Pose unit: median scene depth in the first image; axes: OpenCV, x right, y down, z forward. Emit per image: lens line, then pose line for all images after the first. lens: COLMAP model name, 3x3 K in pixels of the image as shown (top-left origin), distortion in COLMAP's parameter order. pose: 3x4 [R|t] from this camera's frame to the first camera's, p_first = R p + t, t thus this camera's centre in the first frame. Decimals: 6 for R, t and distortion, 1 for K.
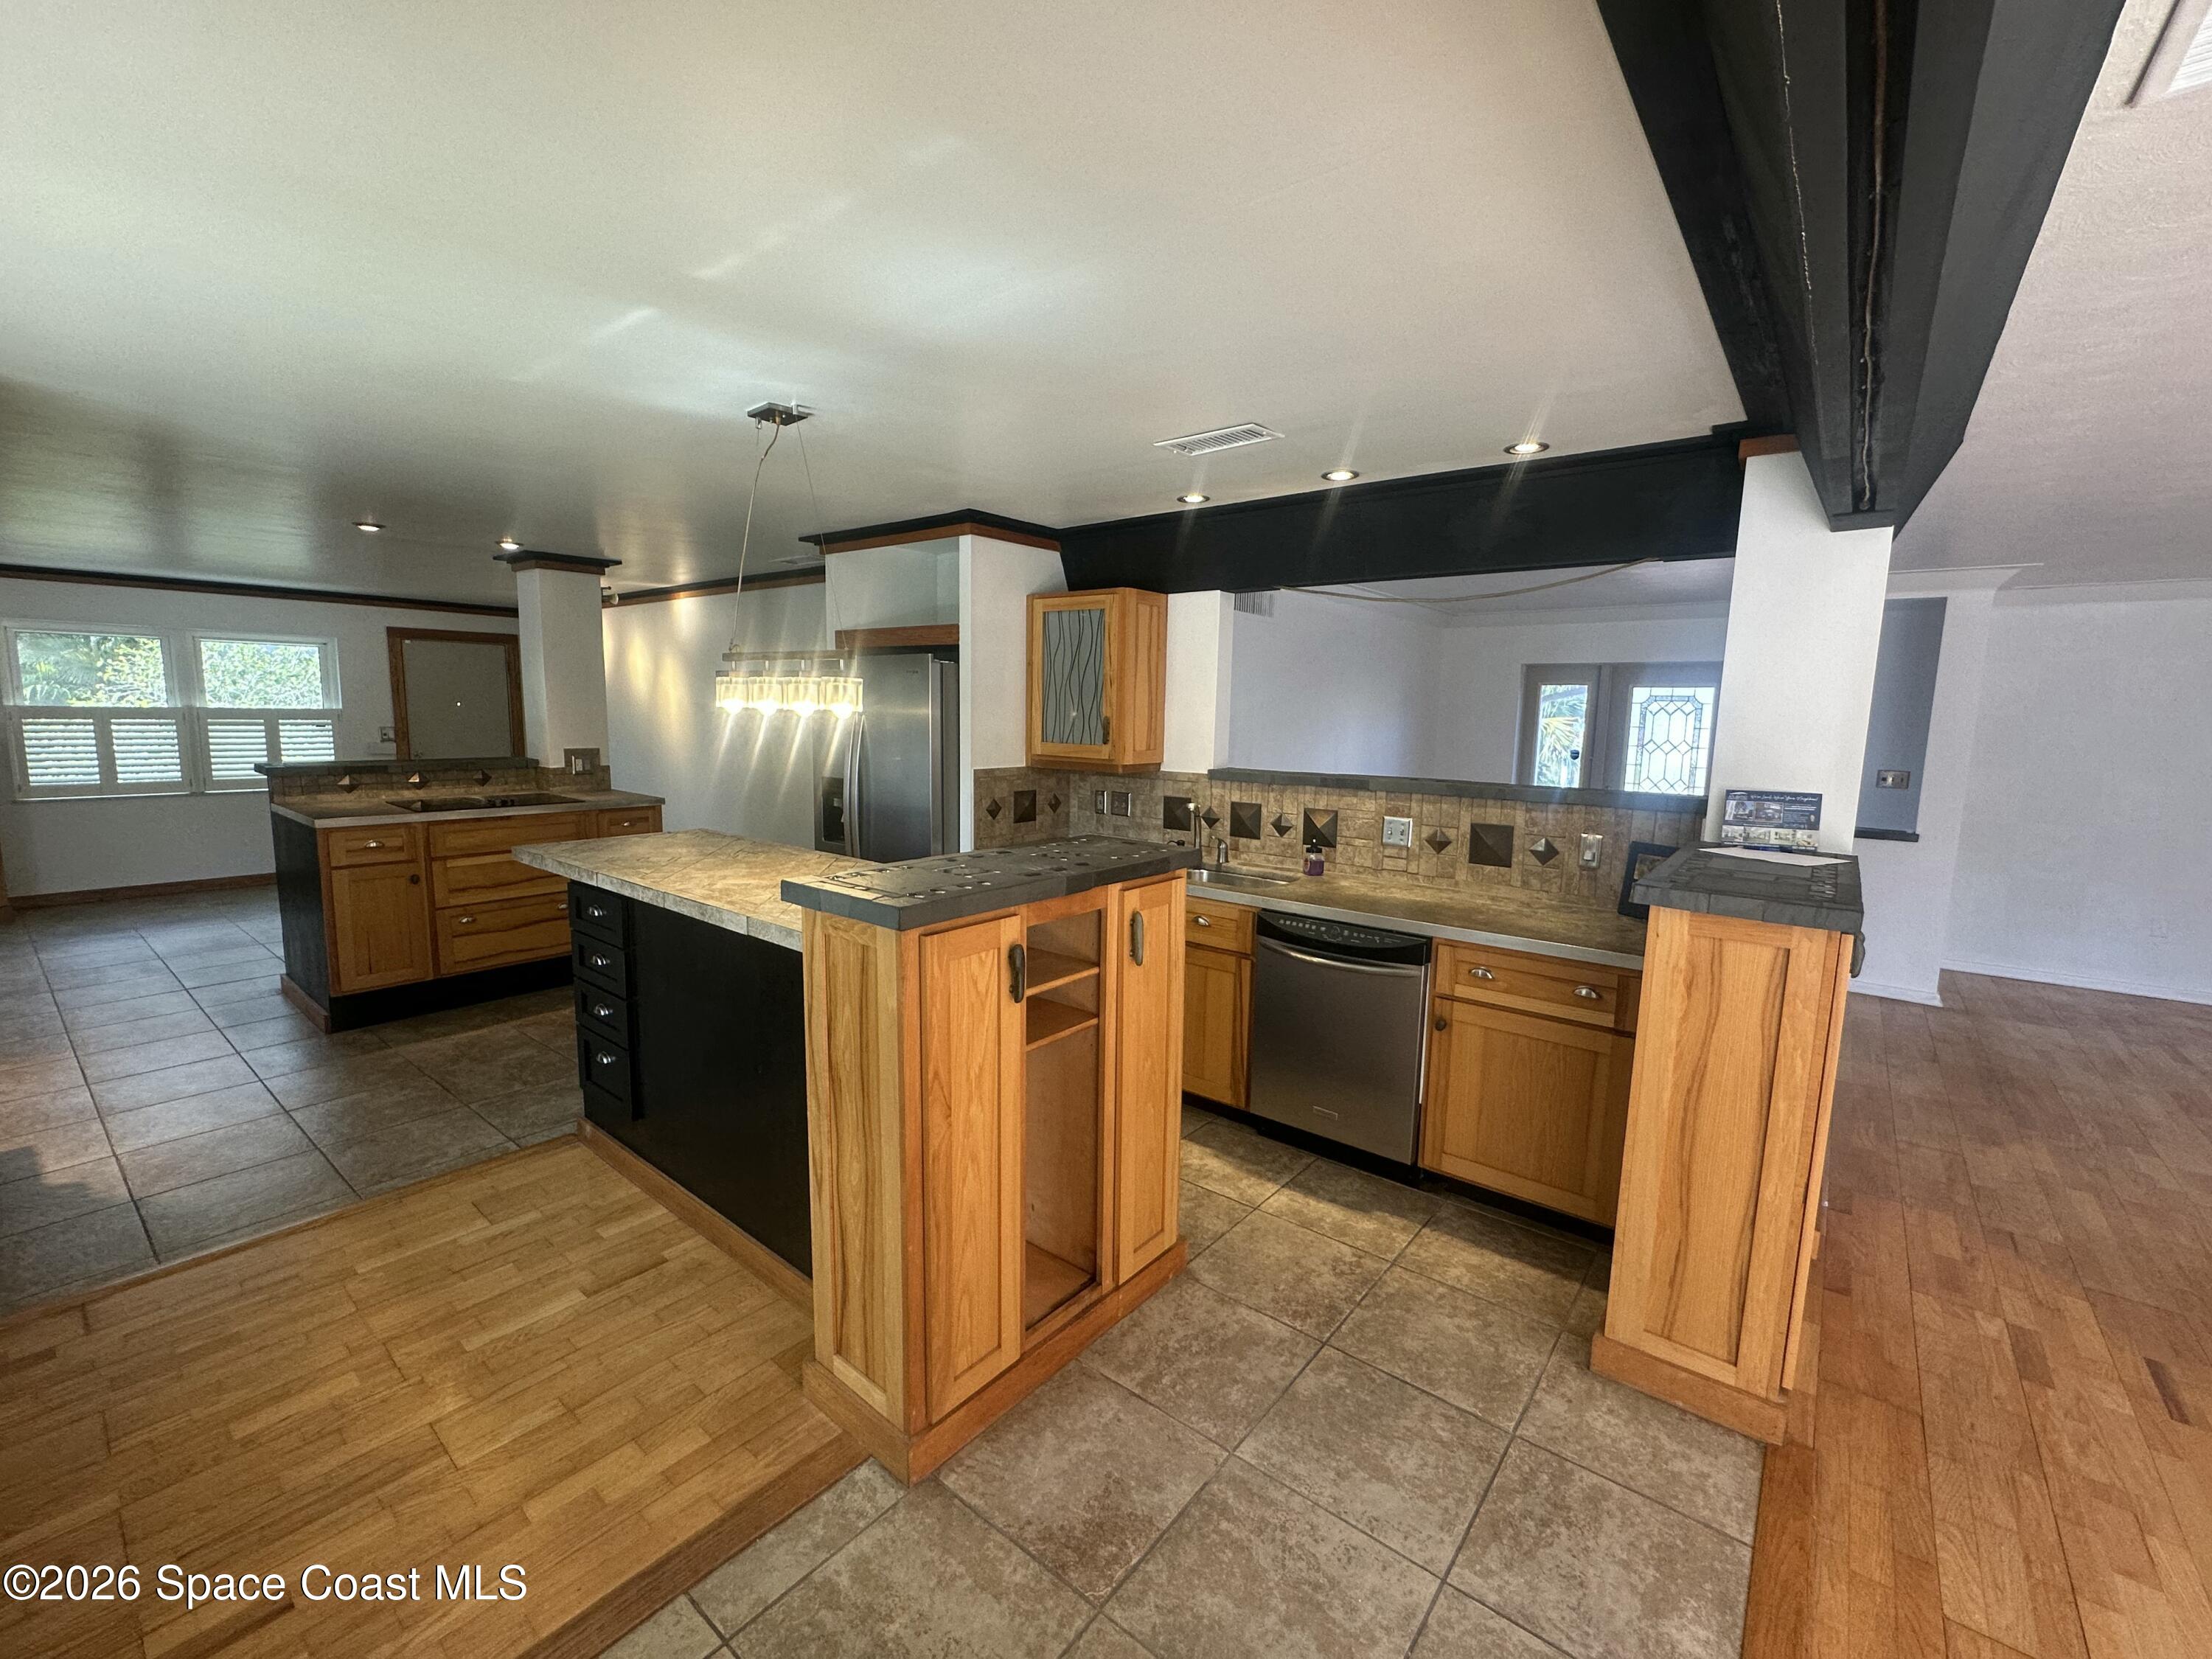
lens RADIAL K [[923.1, 0, 1106.0], [0, 923.1, 829.5], [0, 0, 1]] dist [-0.003946, -0.000477]
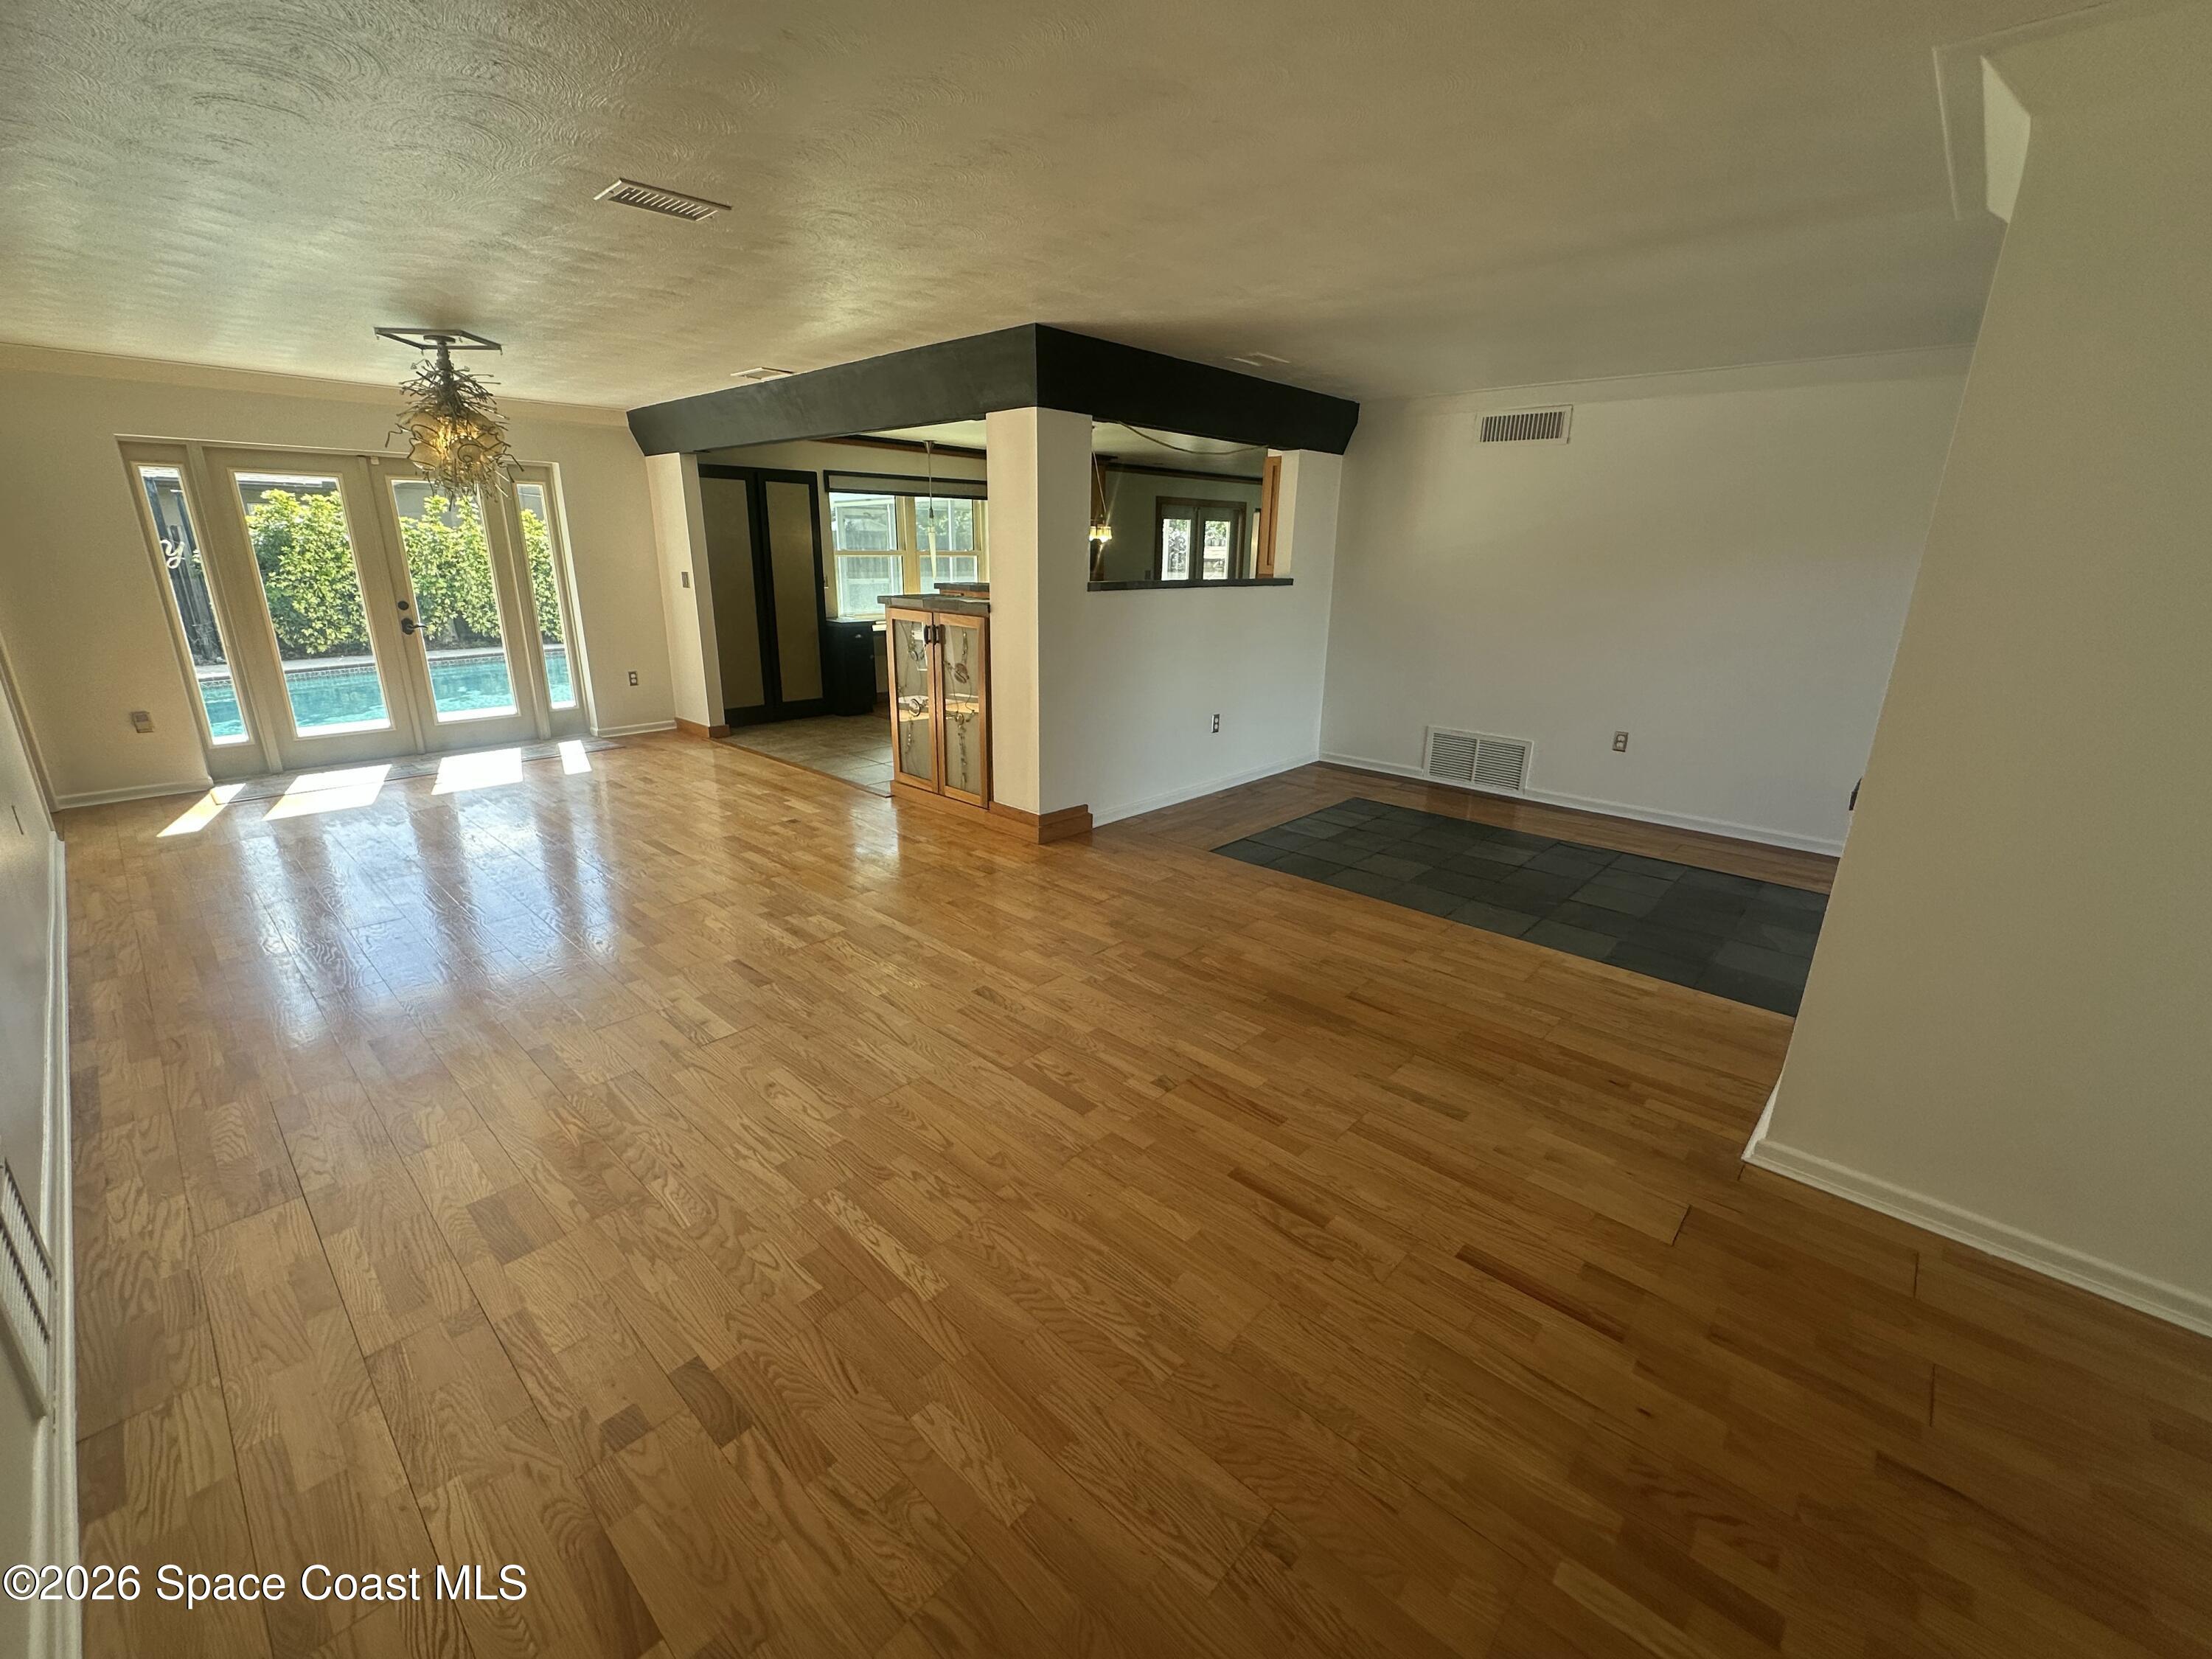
lens RADIAL K [[923.1, 0, 1106.0], [0, 923.1, 829.5], [0, 0, 1]] dist [-0.003946, -0.000477]
pose [[-0.063614, 0.275283, -0.959256, 2.025543], [-0.141774, 0.948962, 0.281730, -0.076769], [0.987853, 0.153920, -0.021339, 1.012086]]
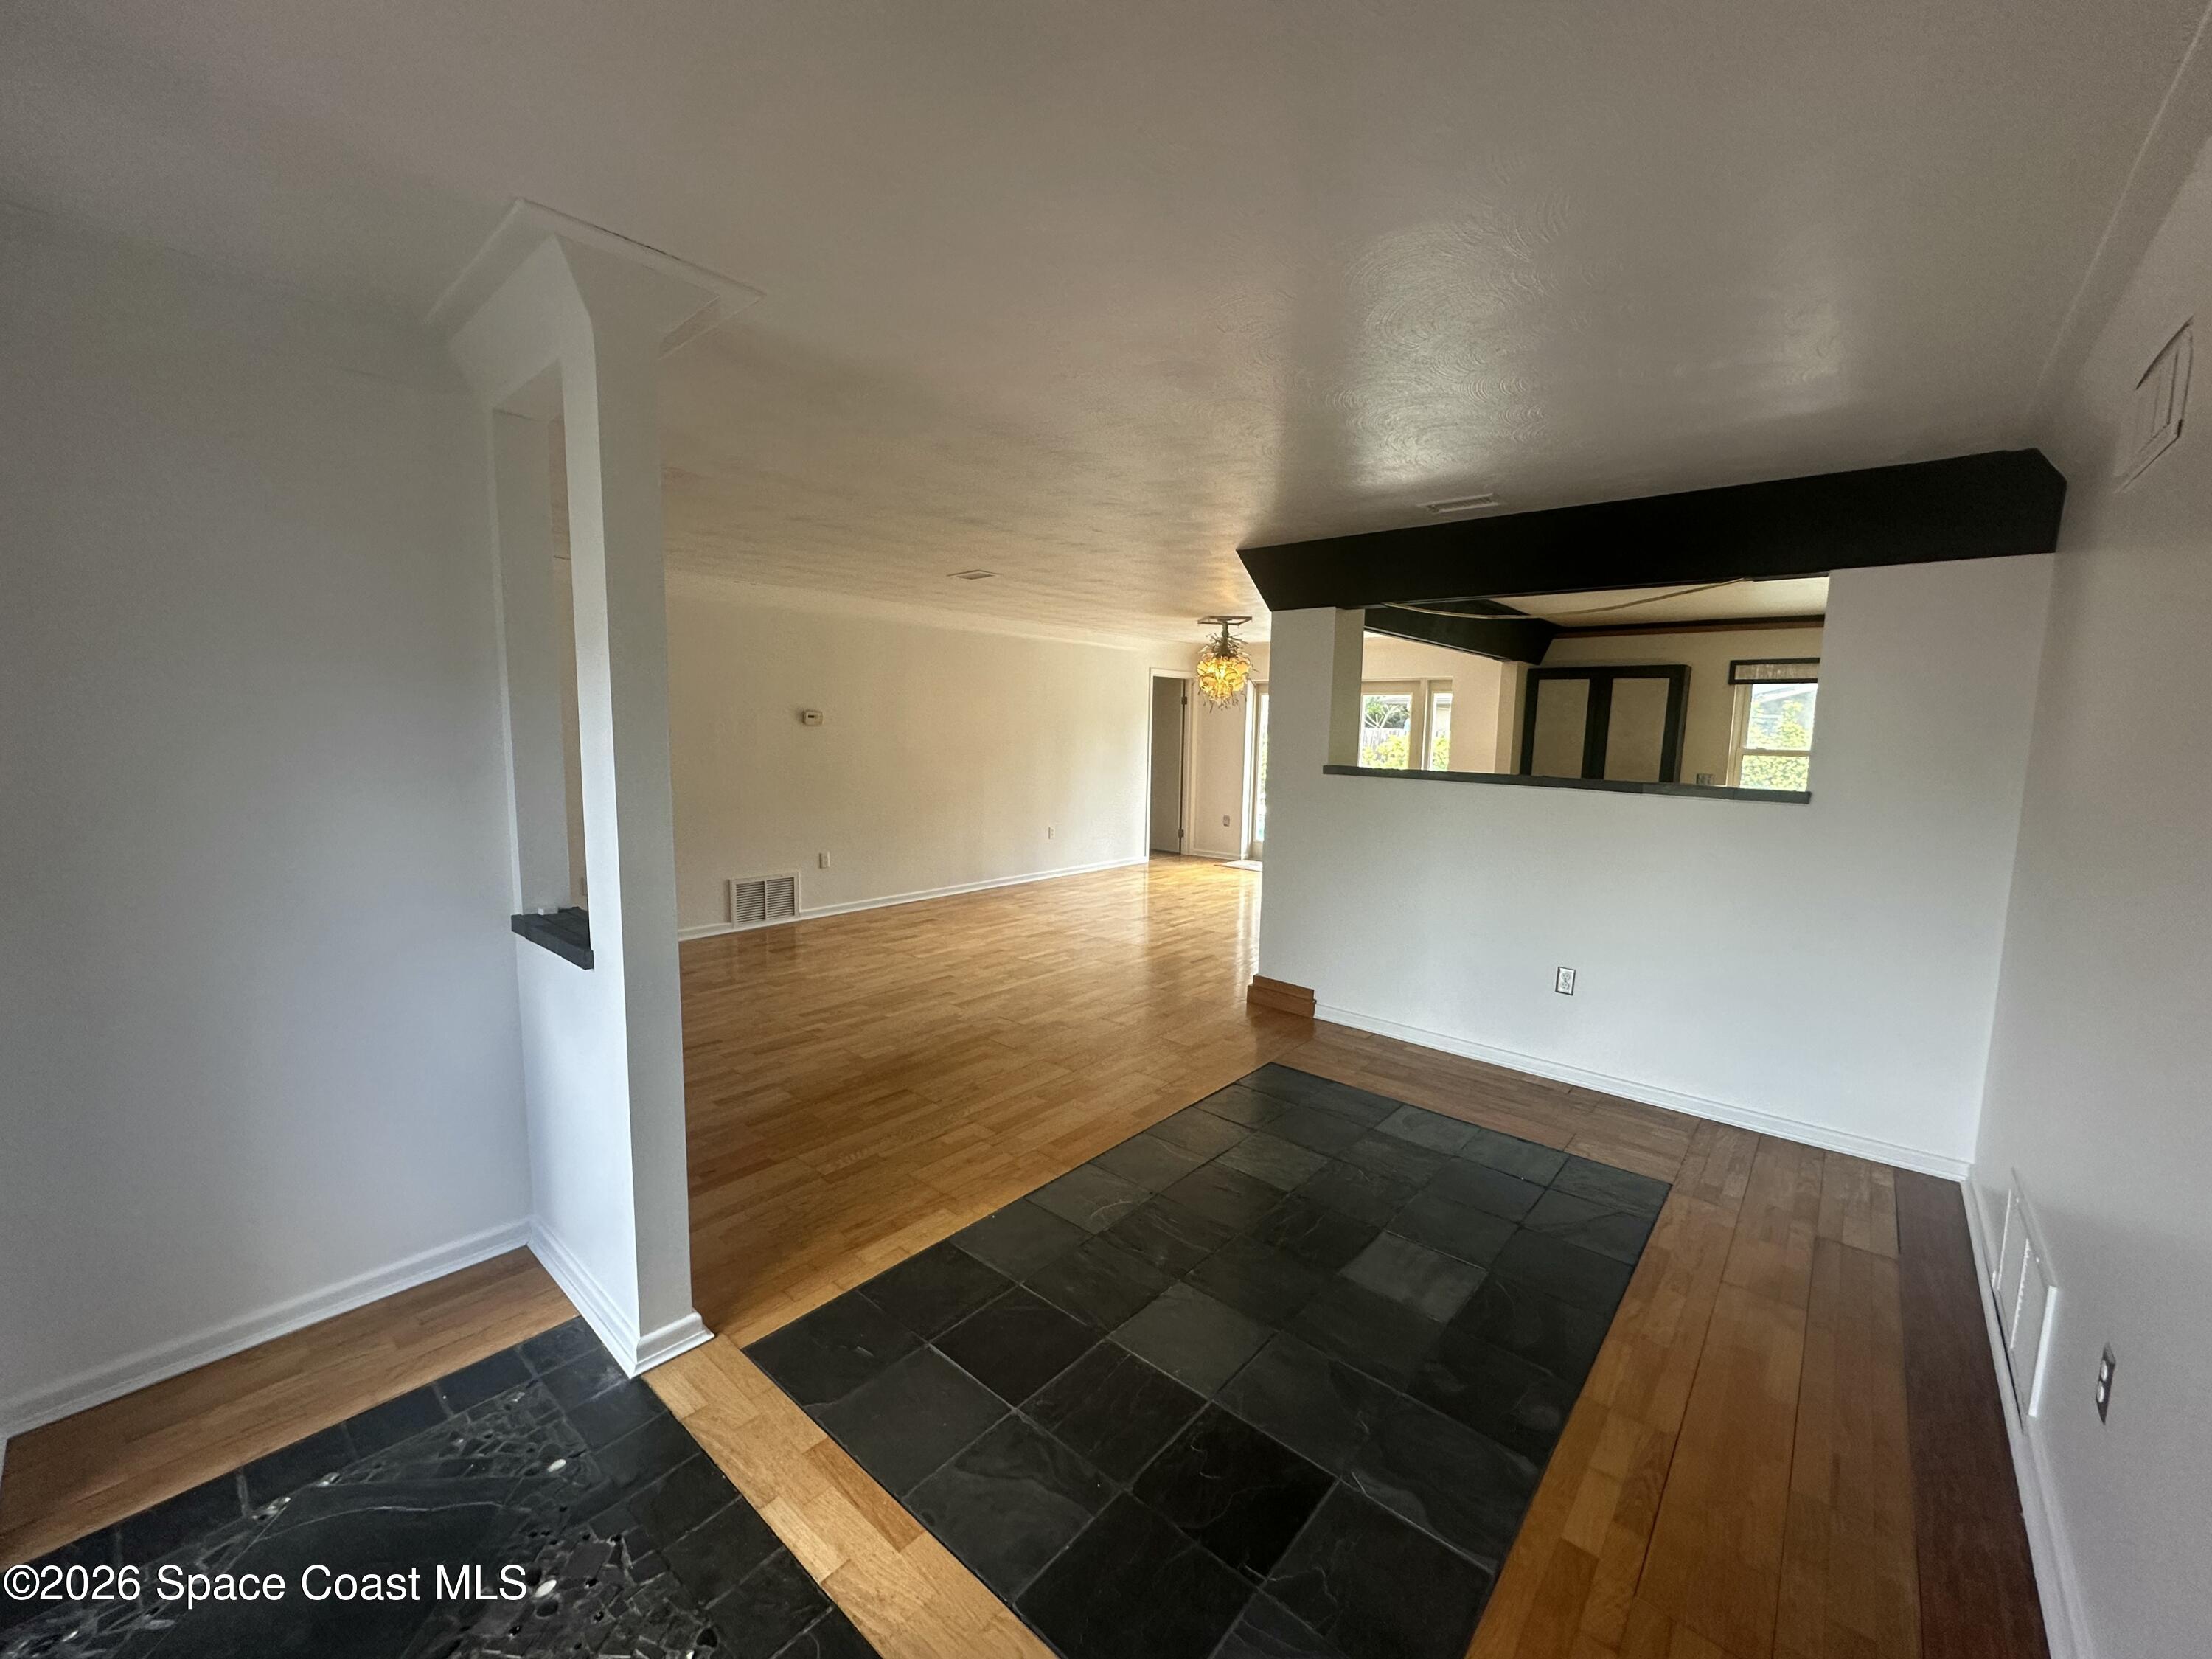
lens RADIAL K [[884.5, 0, 1106.0], [0, 884.5, 829.5], [0, 0, 1]] dist [-0.000797, 0.000007]
pose [[-0.998637, -0.043982, 0.028110, 0.885597], [-0.035809, 0.969085, 0.244117, -0.252888], [-0.037977, 0.242777, -0.969338, 2.213499]]
